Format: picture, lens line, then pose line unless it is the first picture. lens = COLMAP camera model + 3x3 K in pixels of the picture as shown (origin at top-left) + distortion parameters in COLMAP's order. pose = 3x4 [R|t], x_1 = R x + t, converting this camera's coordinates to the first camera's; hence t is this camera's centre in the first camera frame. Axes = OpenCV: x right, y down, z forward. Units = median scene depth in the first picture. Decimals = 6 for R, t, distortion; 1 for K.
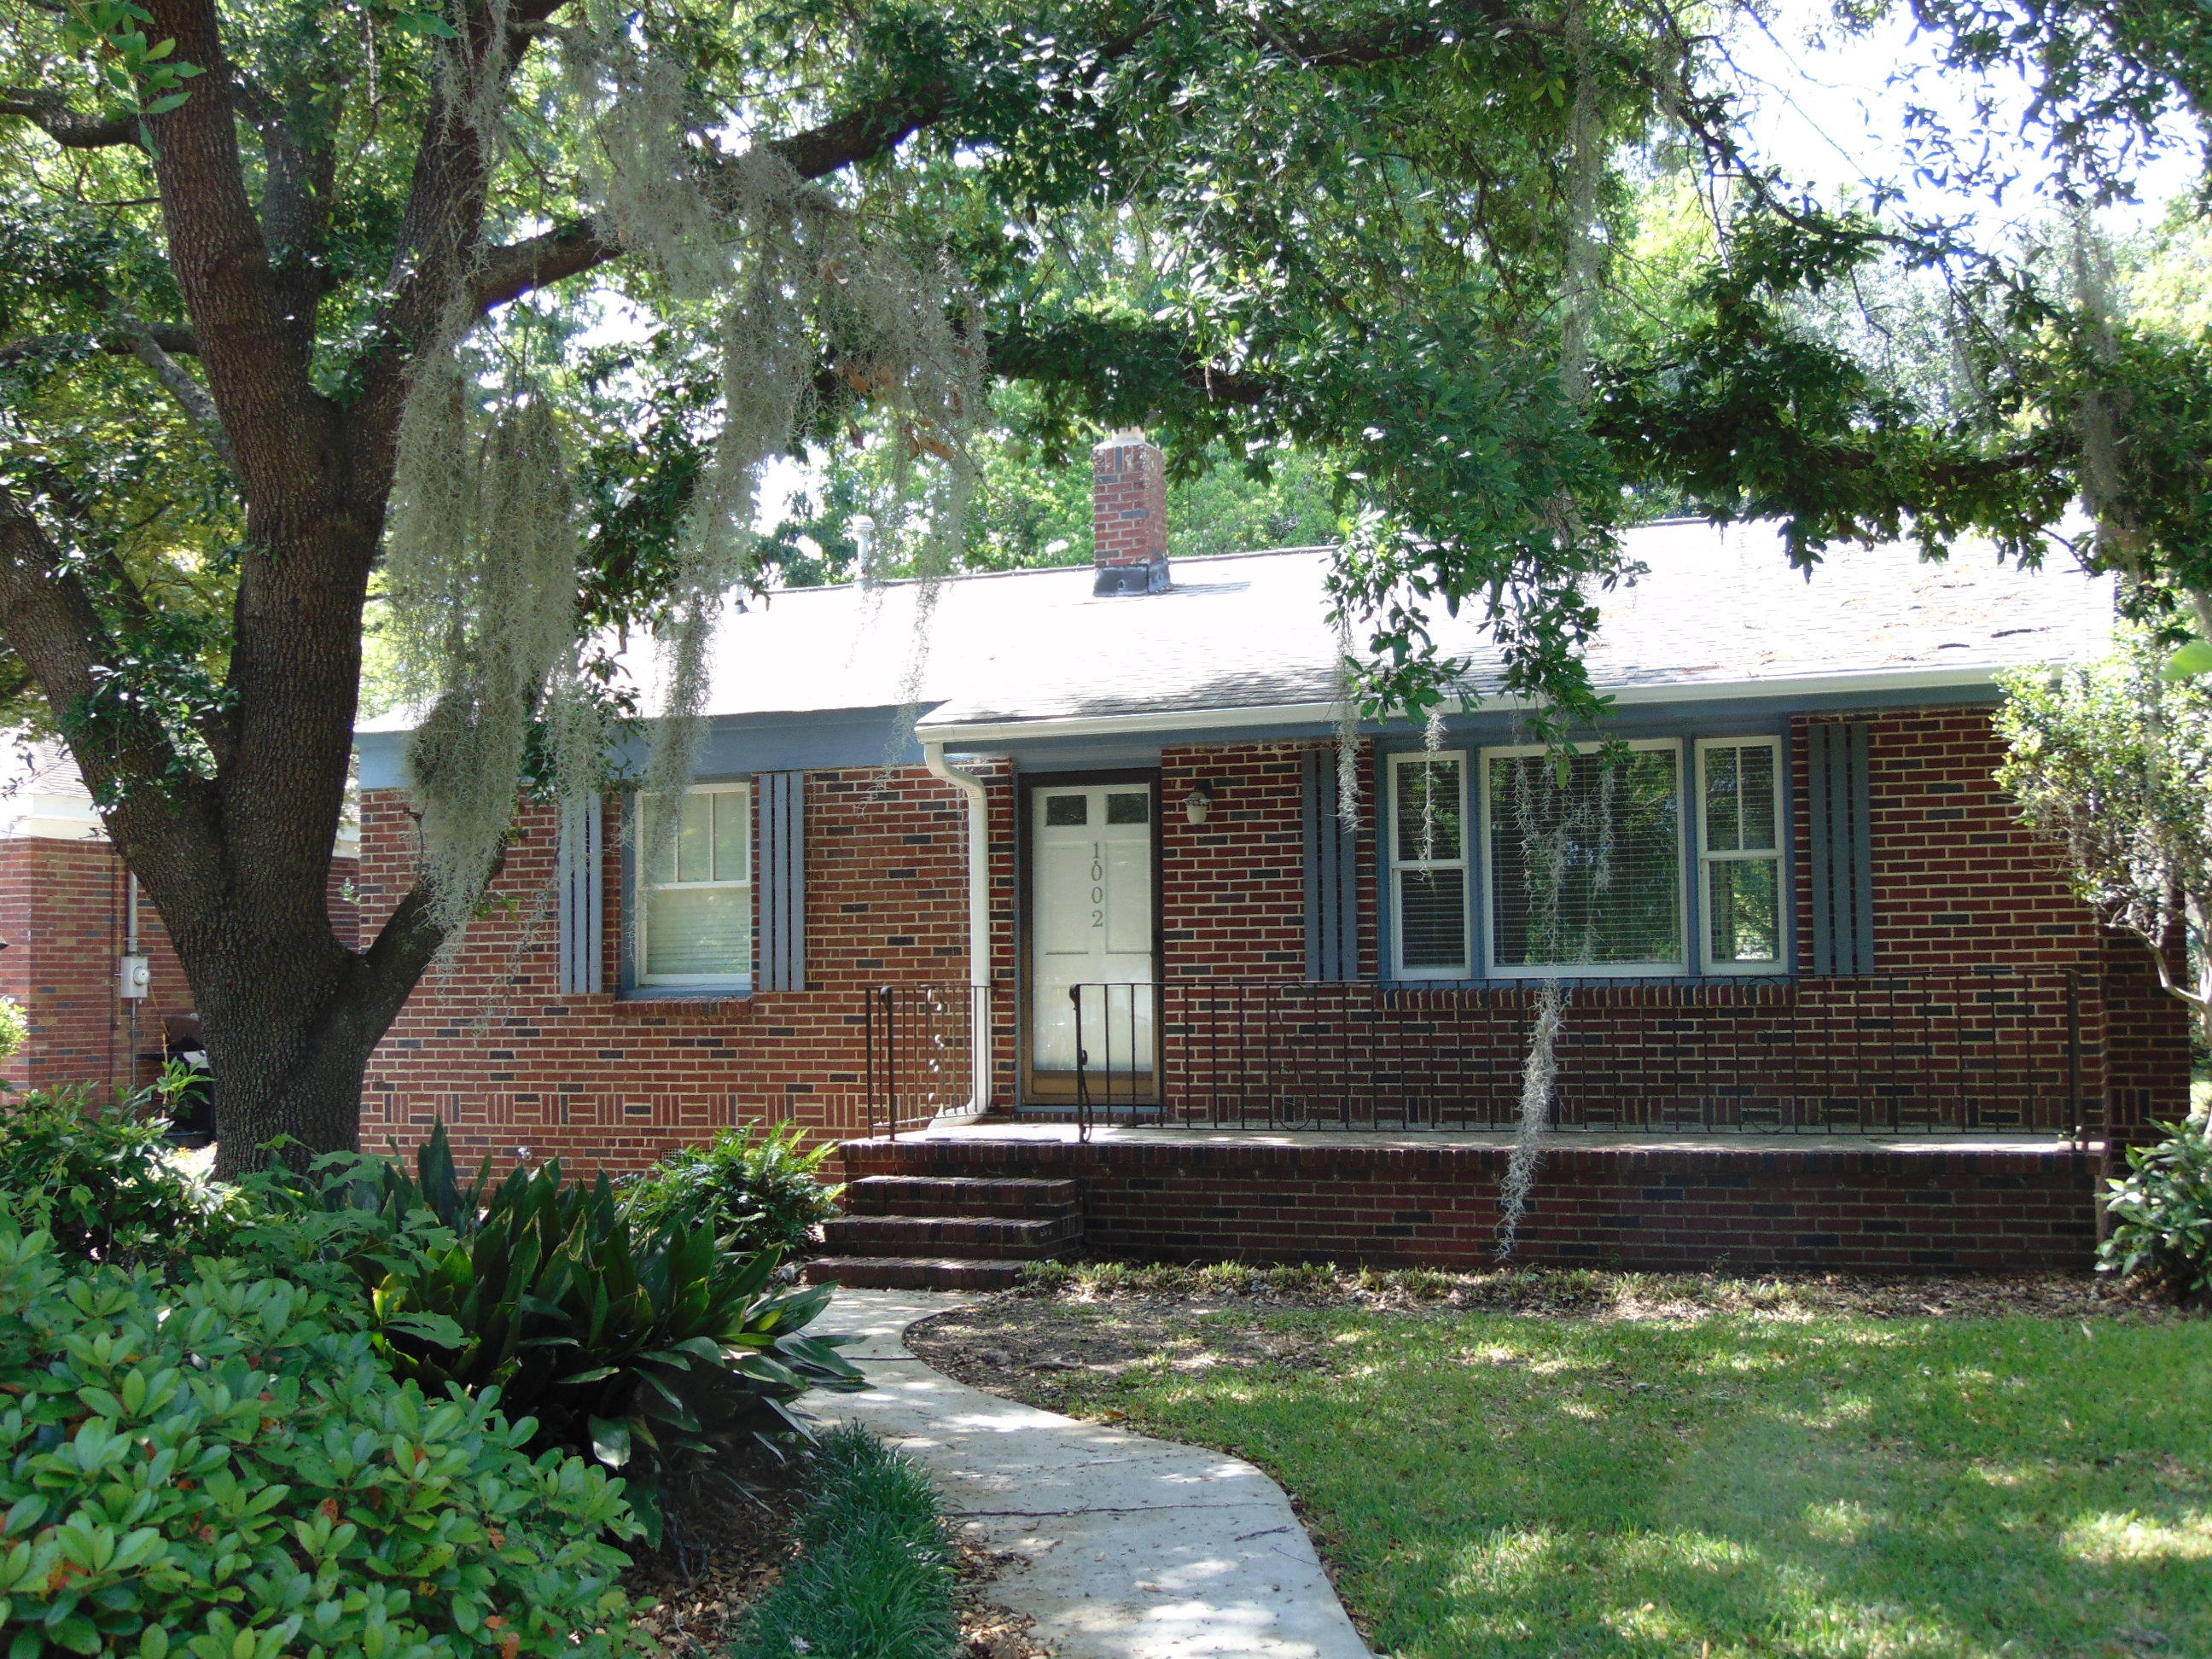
lens RADIAL K [[2631.5, 0, 1106.0], [0, 2631.5, 829.5], [0, 0, 1]] dist [-0.013232, -0.020331]
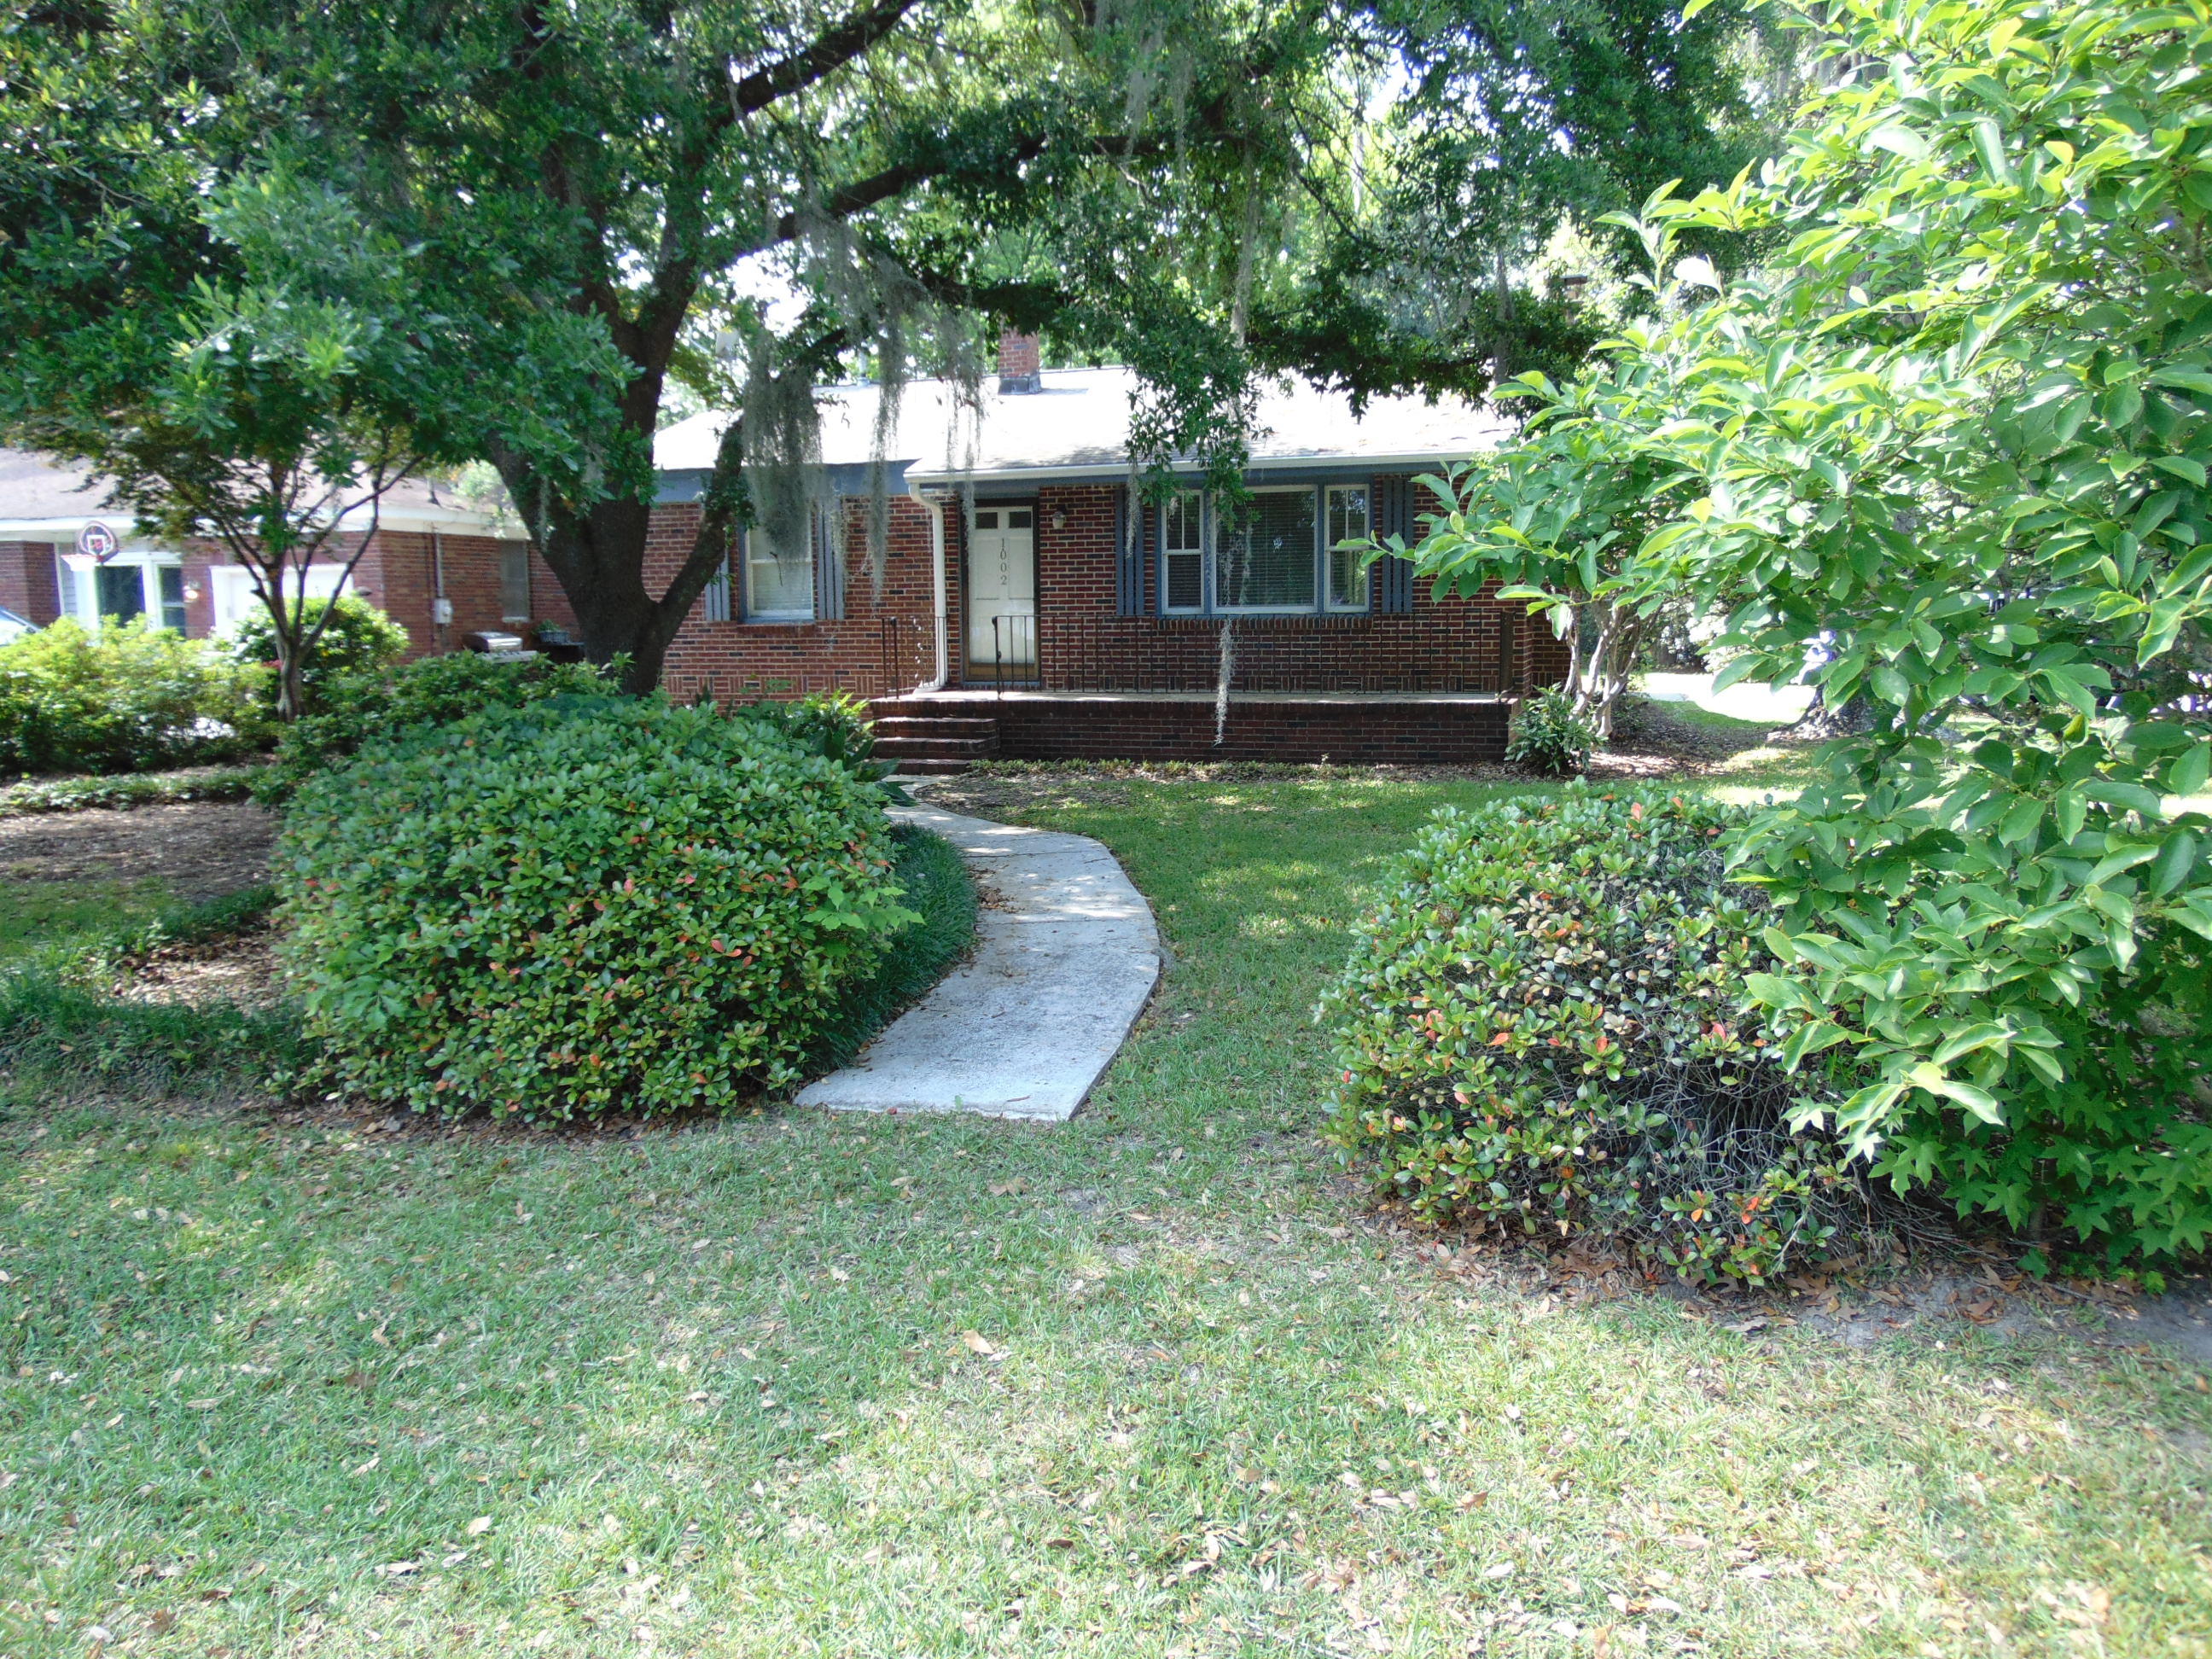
lens RADIAL K [[1646.1, 0, 1115.1], [0, 1646.1, 835.3], [0, 0, 1]] dist [-0.040351, 0.078237]
pose [[0.997199, -0.008202, 0.074343, -0.014600], [-0.006237, 0.981388, 0.191932, -0.014079], [-0.074534, -0.191858, 0.978588, -0.192152]]
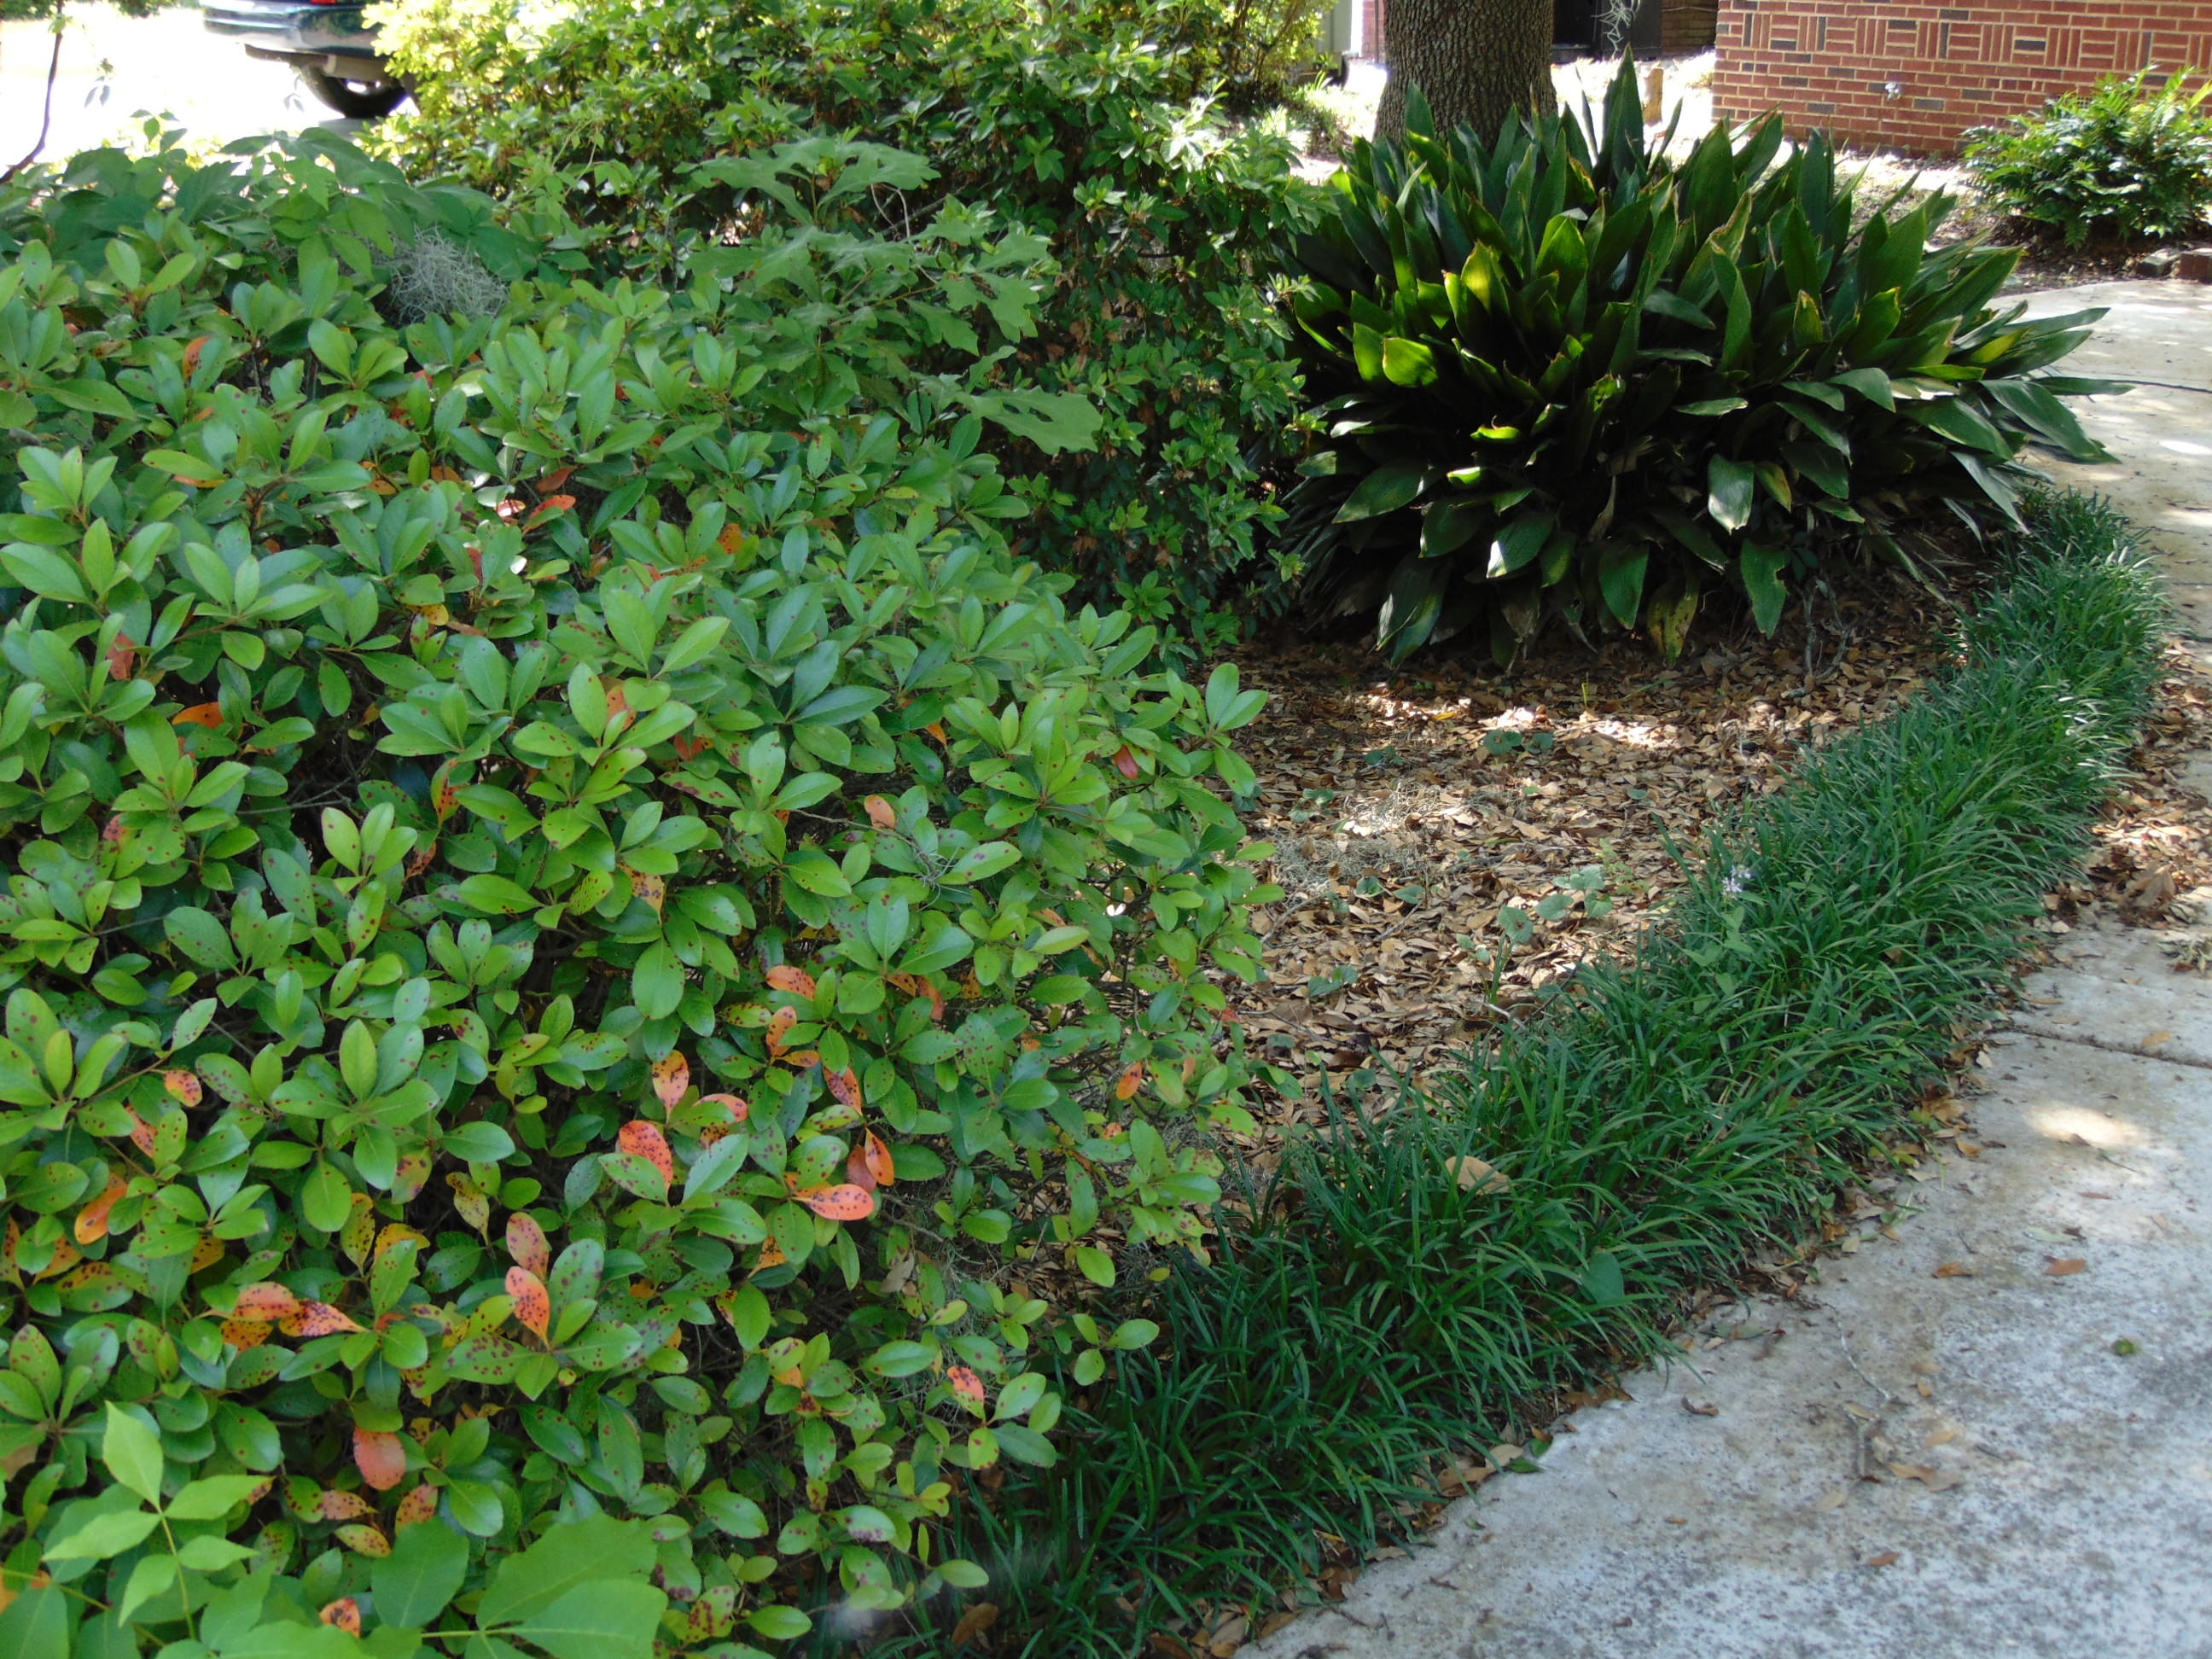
lens RADIAL K [[2631.5, 0, 1106.0], [0, 2631.5, 829.5], [0, 0, 1]] dist [-0.013232, -0.020331]
pose [[0.856226, 0.187953, -0.481198, 0.023285], [0.016043, 0.921344, 0.388418, 0.008525], [0.516353, -0.340294, 0.785863, 0.121230]]
